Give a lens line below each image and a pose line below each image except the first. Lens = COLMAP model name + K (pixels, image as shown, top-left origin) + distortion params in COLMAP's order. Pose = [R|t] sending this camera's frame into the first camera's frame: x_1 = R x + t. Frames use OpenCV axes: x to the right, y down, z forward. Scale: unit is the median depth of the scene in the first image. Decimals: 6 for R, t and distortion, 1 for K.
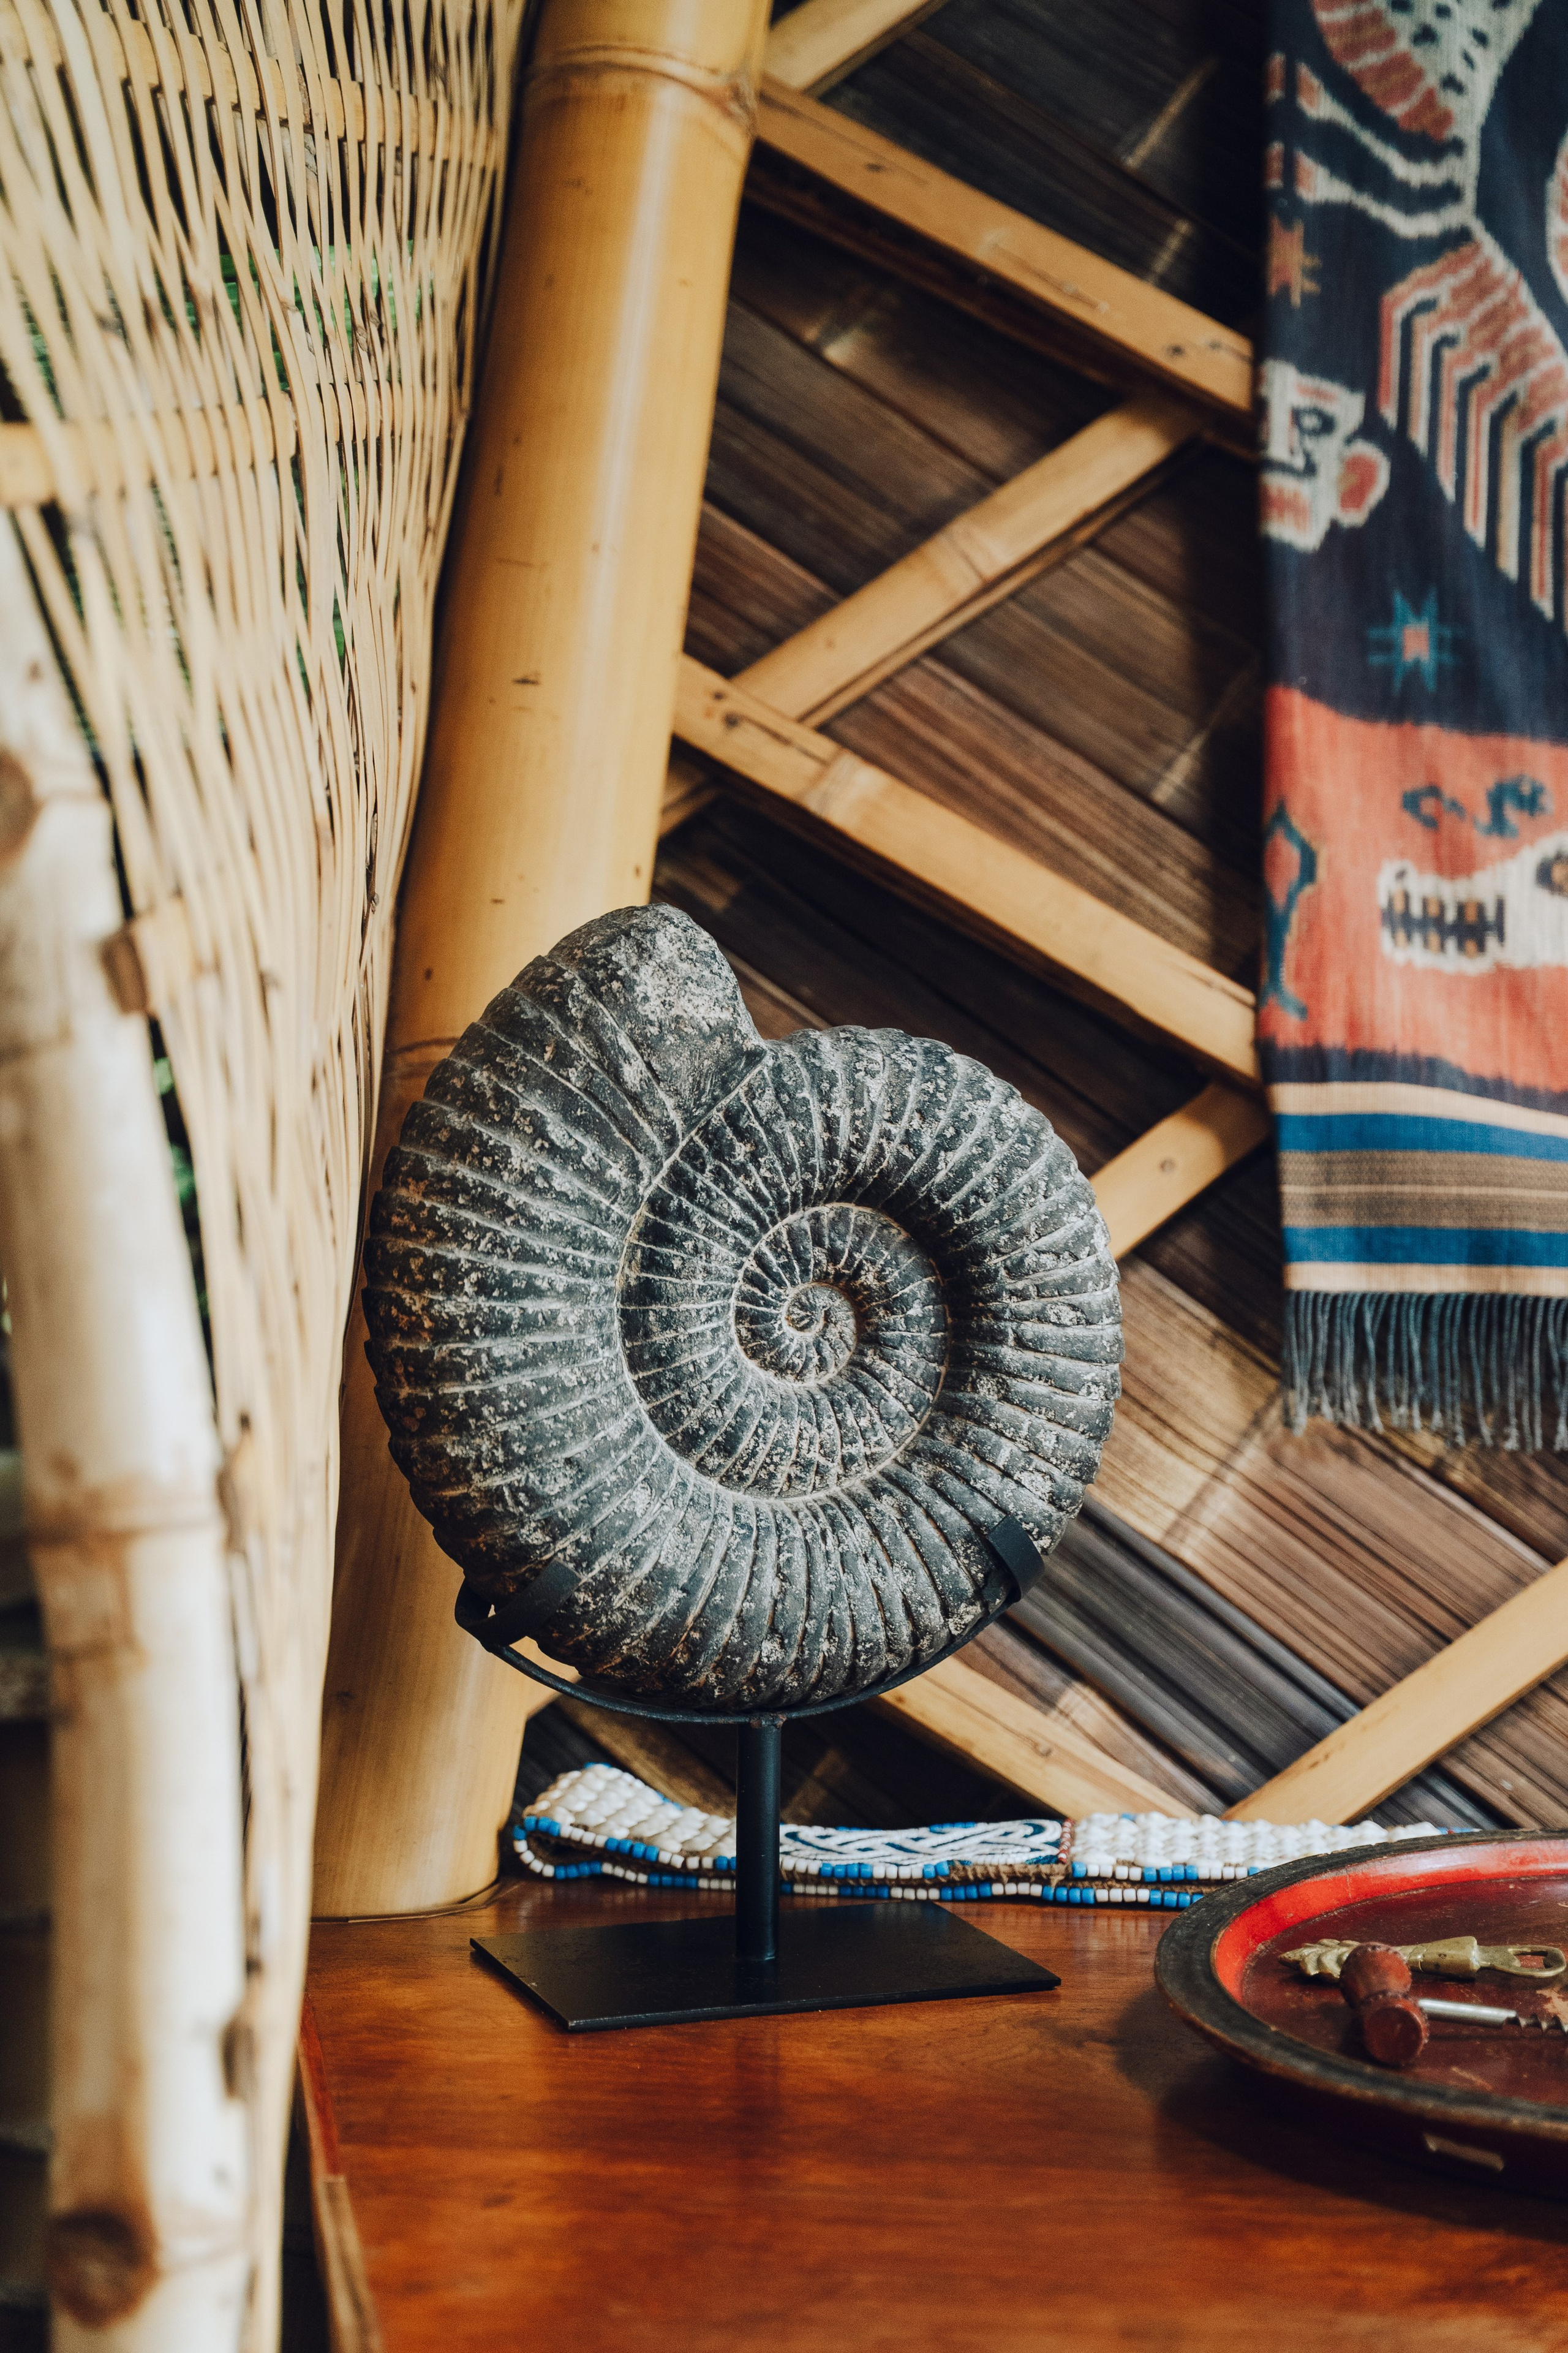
lens RADIAL K [[4323.5, 0, 784.0], [0, 4323.5, 1176.5], [0, 0, 1]] dist [0.022590, -0.124588]
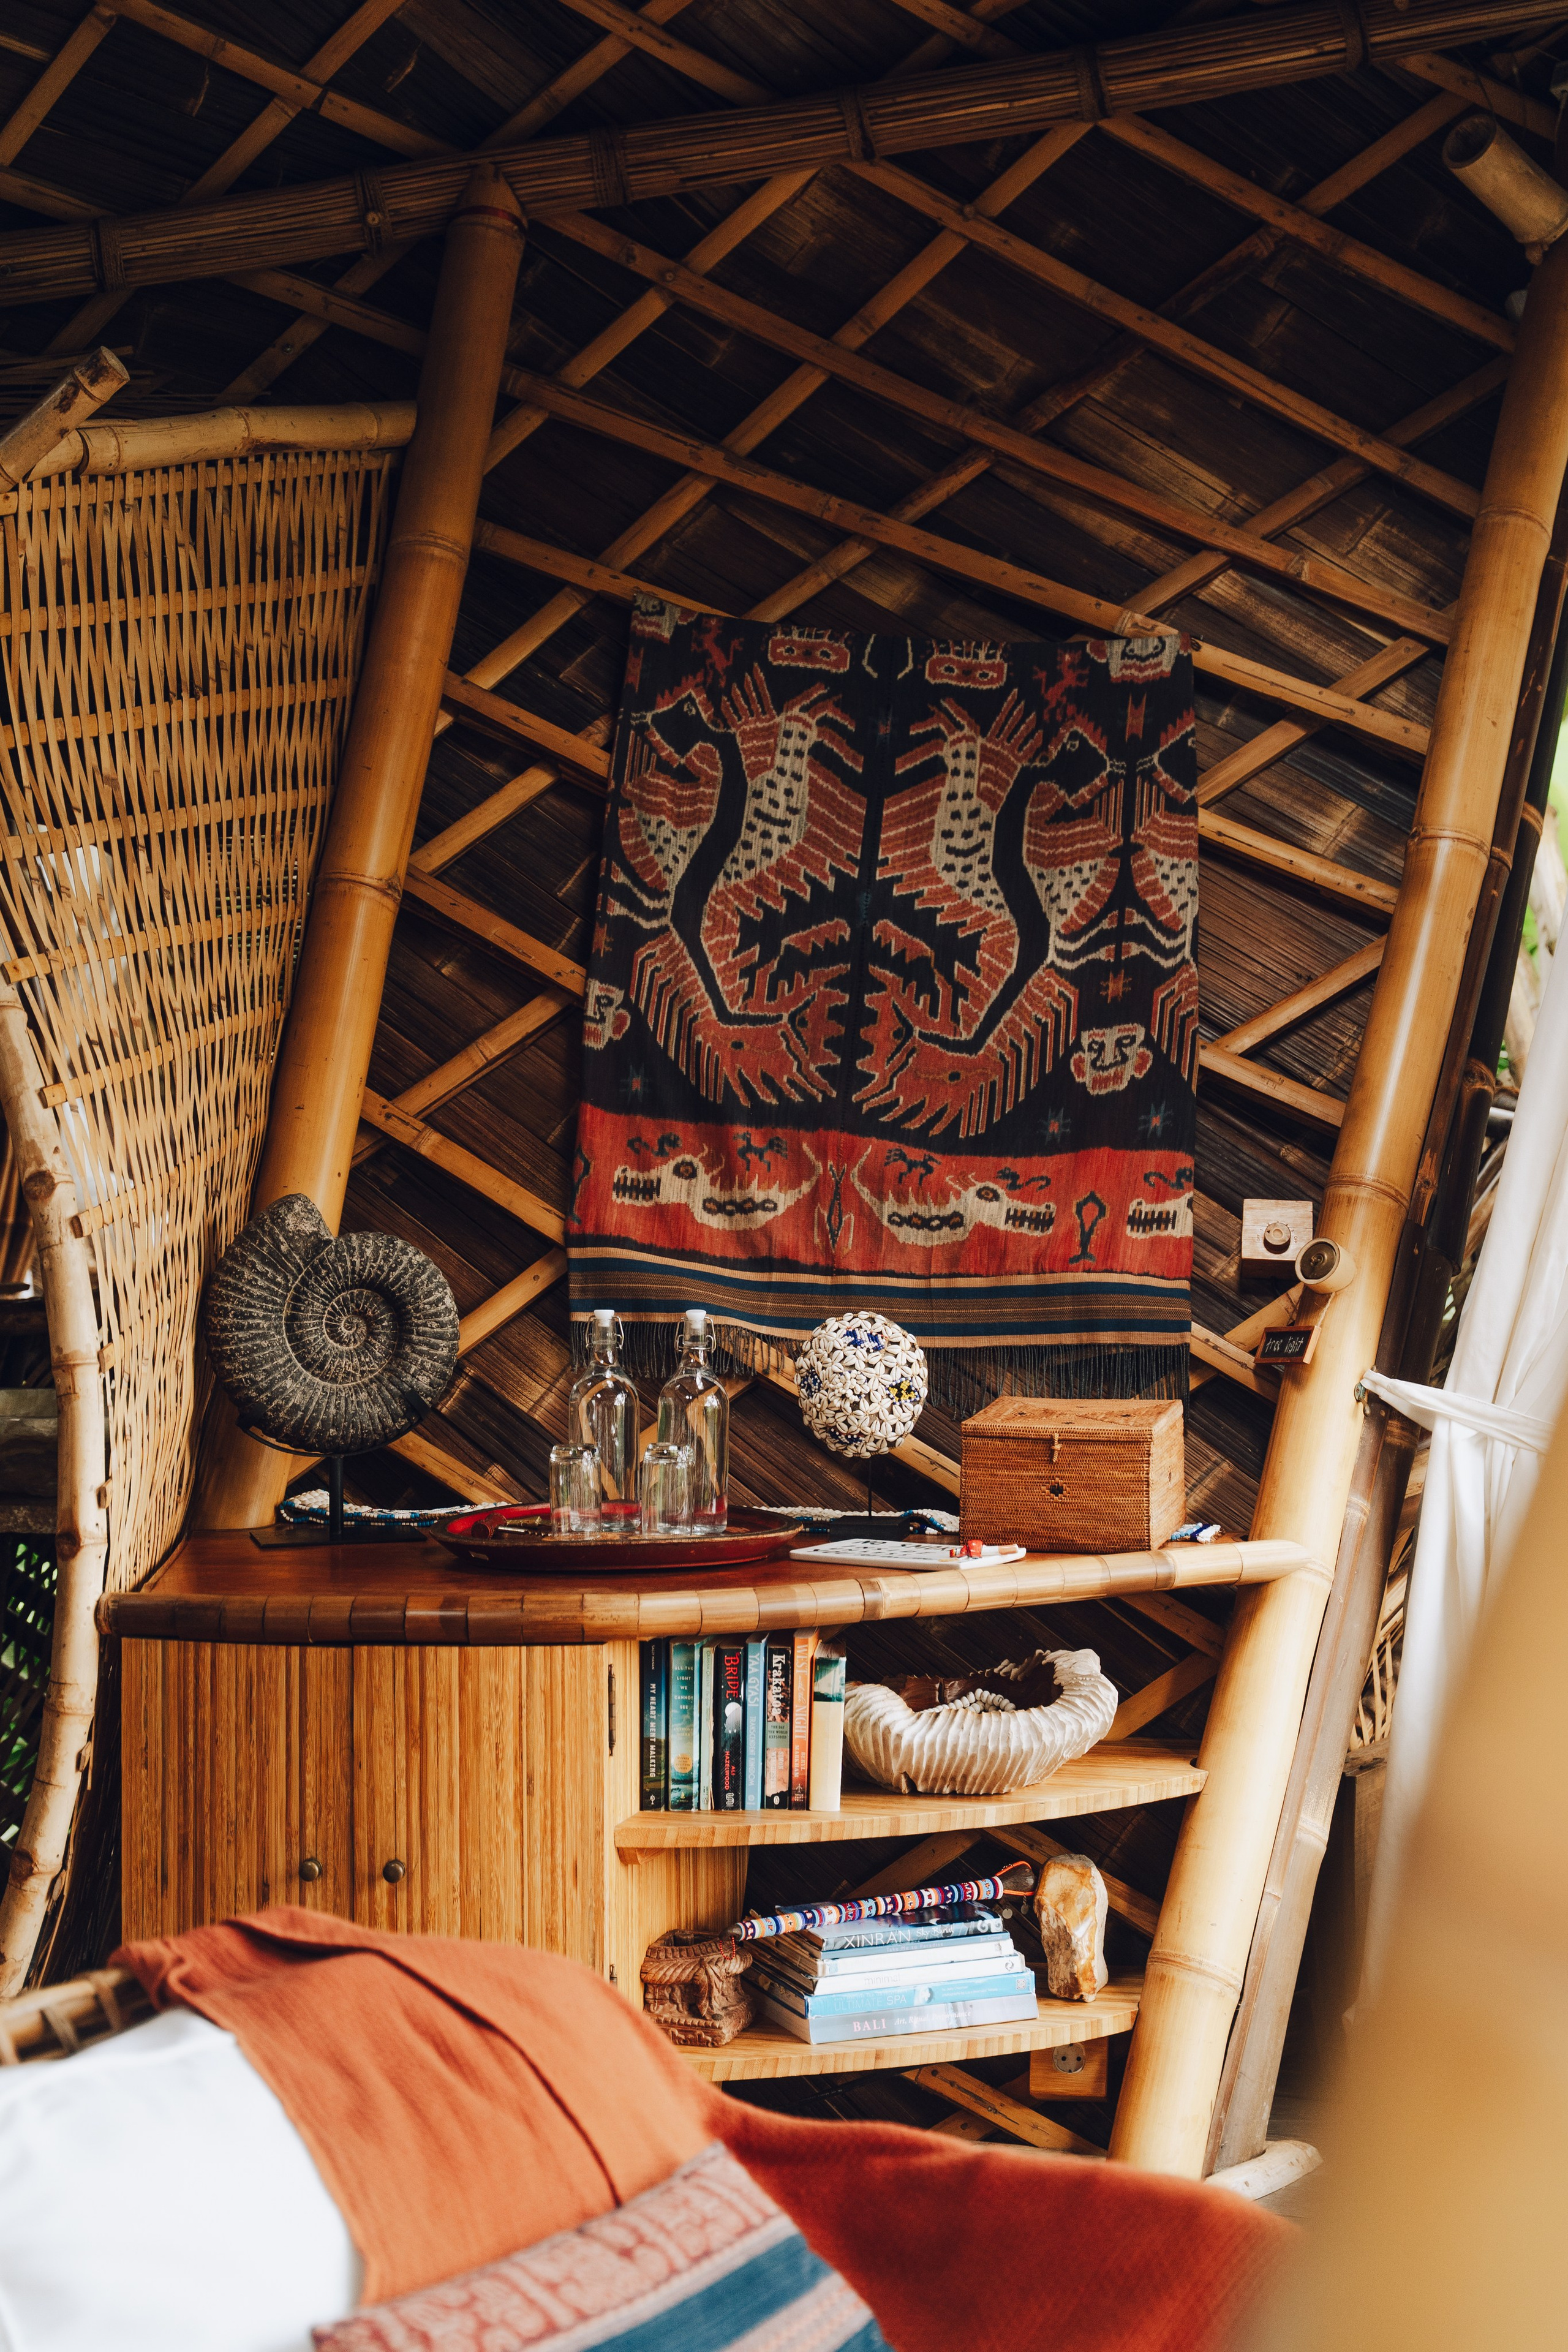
lens RADIAL K [[3651.6, 0, 784.0], [0, 3651.6, 1176.0], [0, 0, 1]] dist [0.018792, -0.002162]
pose [[0.995955, -0.013021, -0.088900, 0.454974], [0.009624, 0.999211, -0.038529, 0.024082], [0.089332, 0.037517, 0.995295, -1.308984]]
